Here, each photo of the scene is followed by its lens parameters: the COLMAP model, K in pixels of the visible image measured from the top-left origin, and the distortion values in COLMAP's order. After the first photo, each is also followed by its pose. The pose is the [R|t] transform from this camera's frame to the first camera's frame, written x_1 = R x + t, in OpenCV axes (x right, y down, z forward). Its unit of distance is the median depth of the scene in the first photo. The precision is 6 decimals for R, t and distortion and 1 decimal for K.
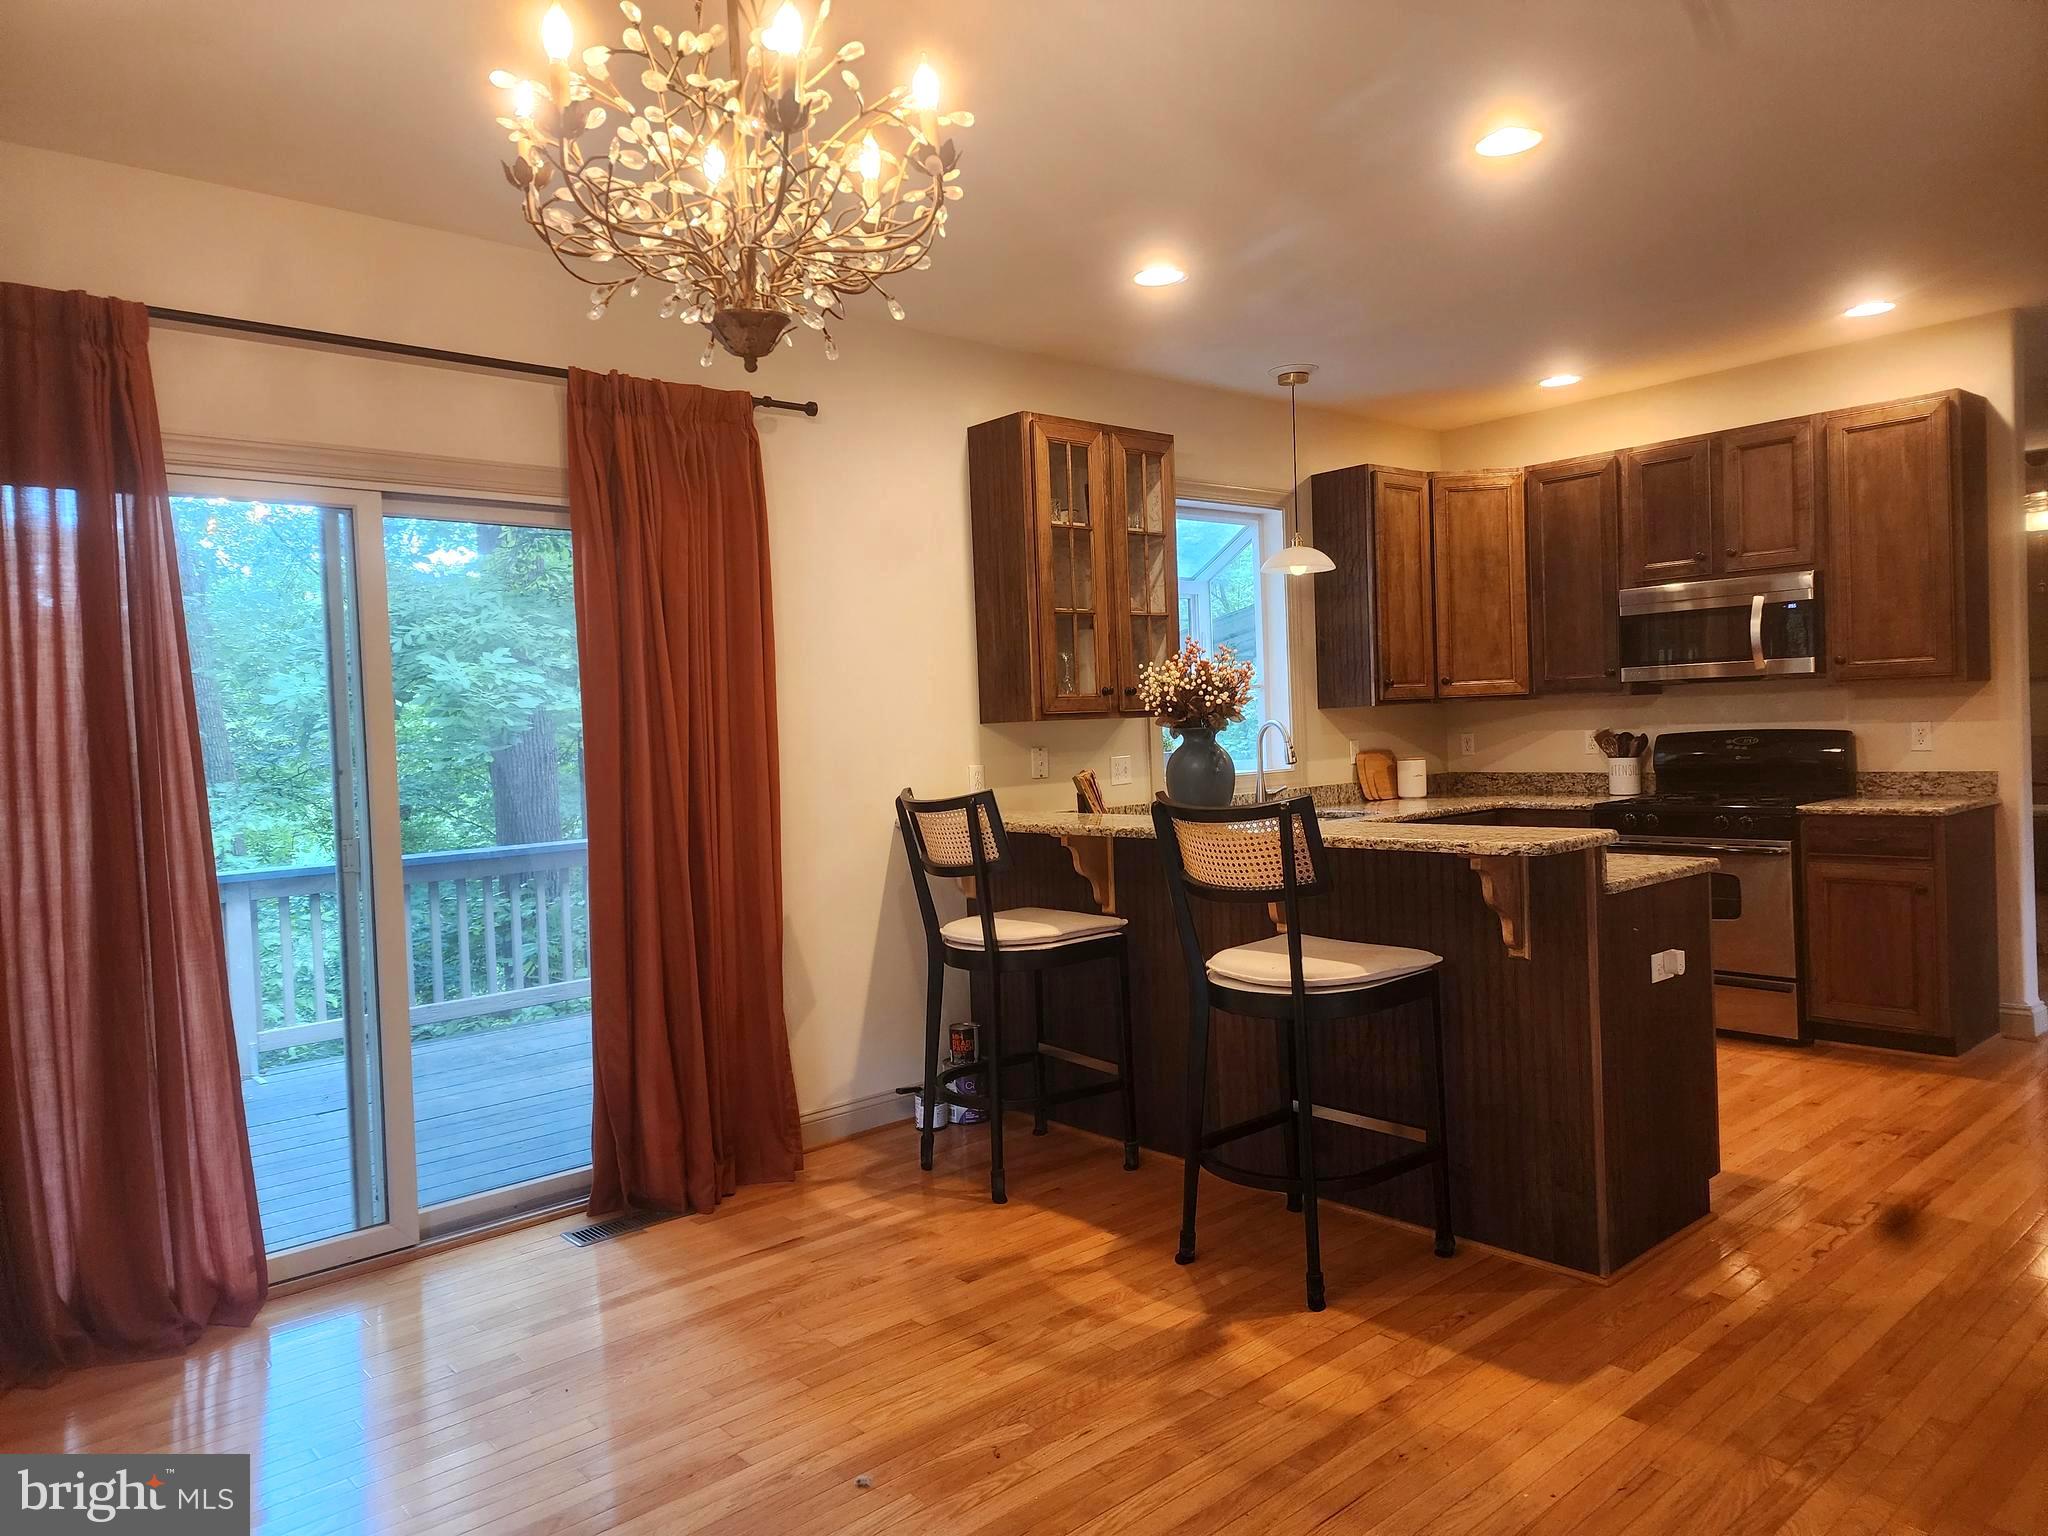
lens RADIAL K [[1364.0, 0, 1025.4], [0, 1364.0, 760.4], [0, 0, 1]] dist [0.071825, -0.059759]
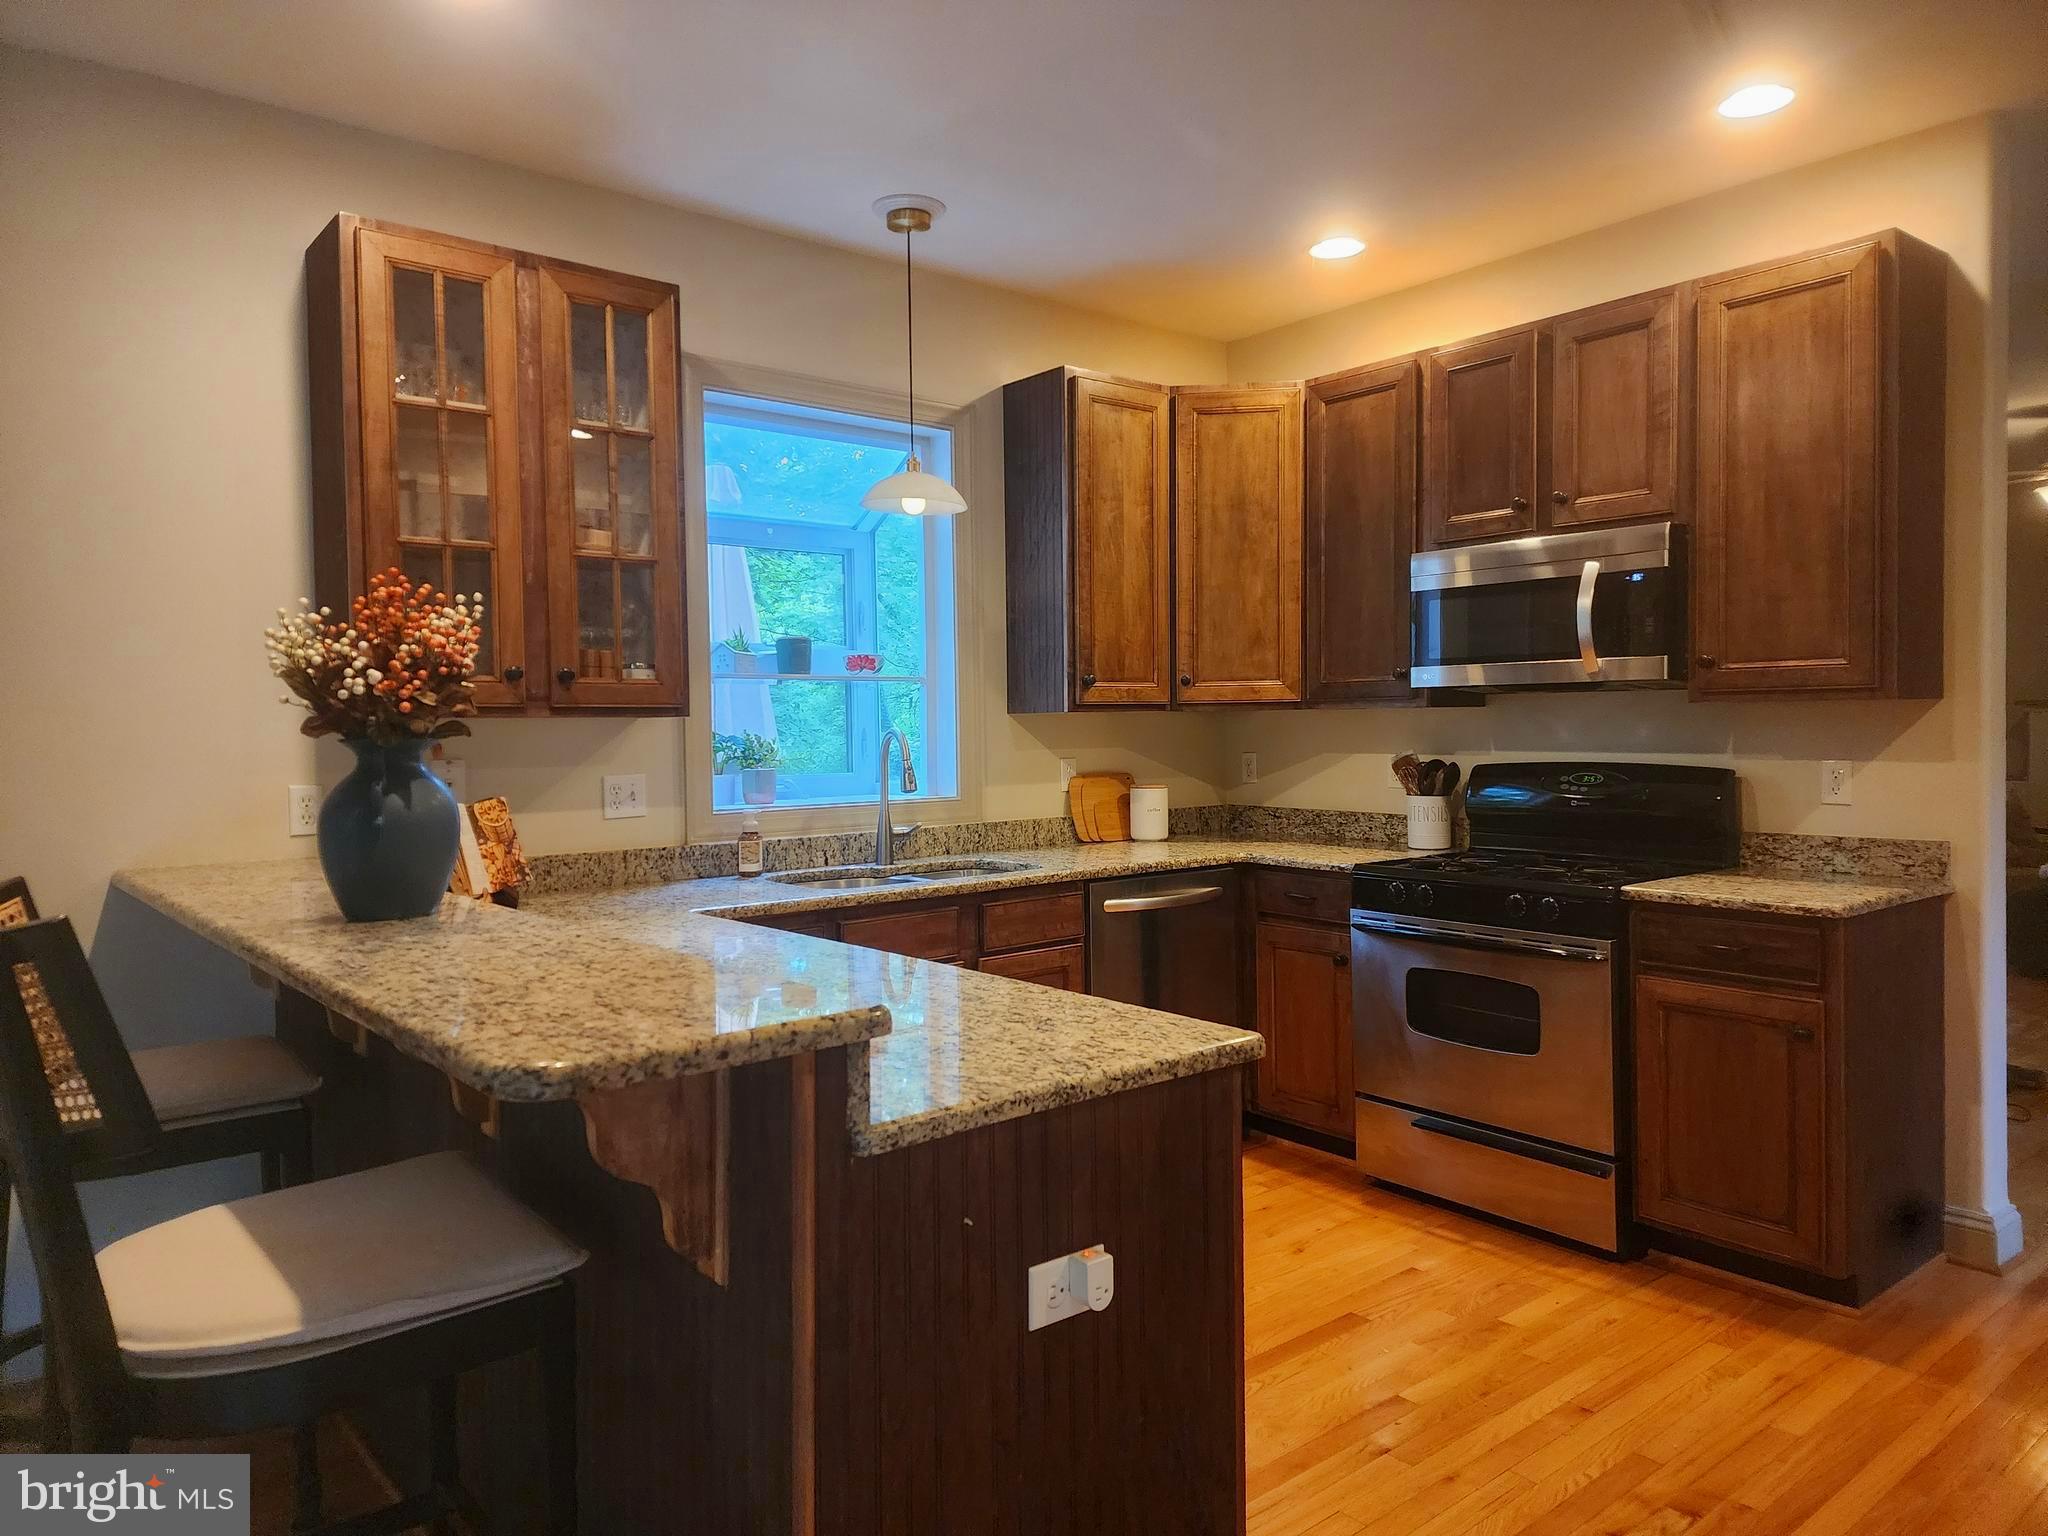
lens RADIAL K [[1352.2, 0, 1019.4], [0, 1352.2, 753.1], [0, 0, 1]] dist [0.112656, -0.109960]
pose [[0.998867, 0.030357, -0.036654, 0.283126], [-0.030500, 0.999529, -0.003356, -0.016949], [0.036535, 0.004470, 0.999322, 0.334580]]
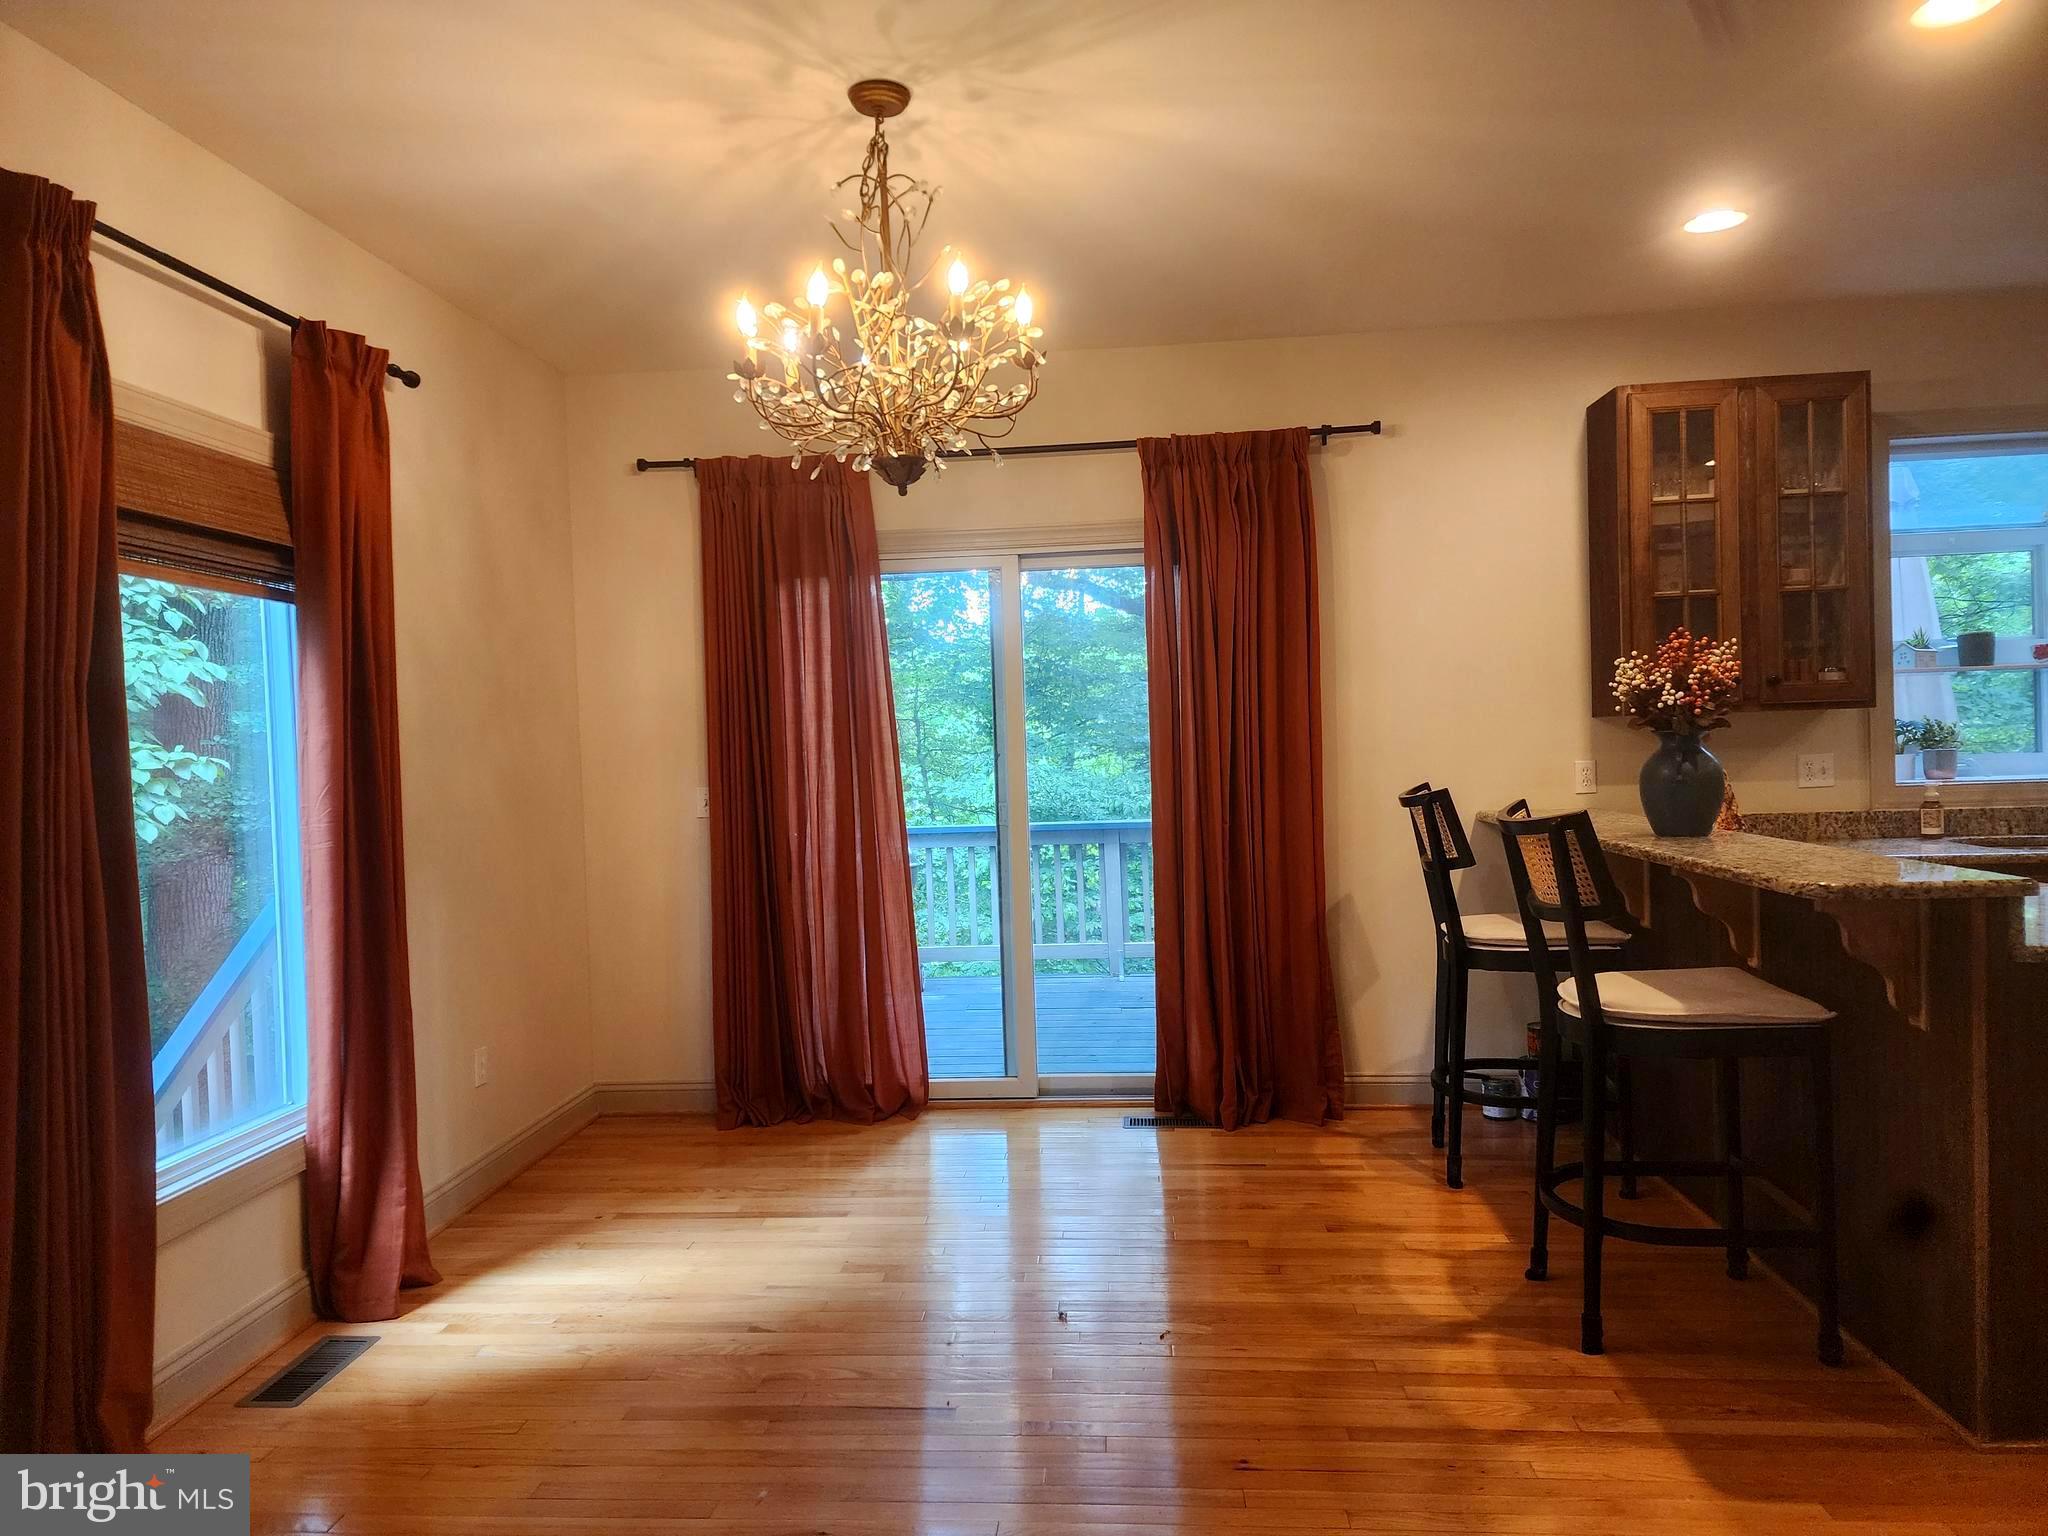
lens RADIAL K [[1364.0, 0, 1025.4], [0, 1364.0, 760.4], [0, 0, 1]] dist [0.071825, -0.059759]
pose [[0.693978, 0.031230, -0.719319, 0.347604], [-0.013584, 0.999449, 0.030287, -0.018105], [0.719868, -0.011247, 0.694019, 0.035745]]
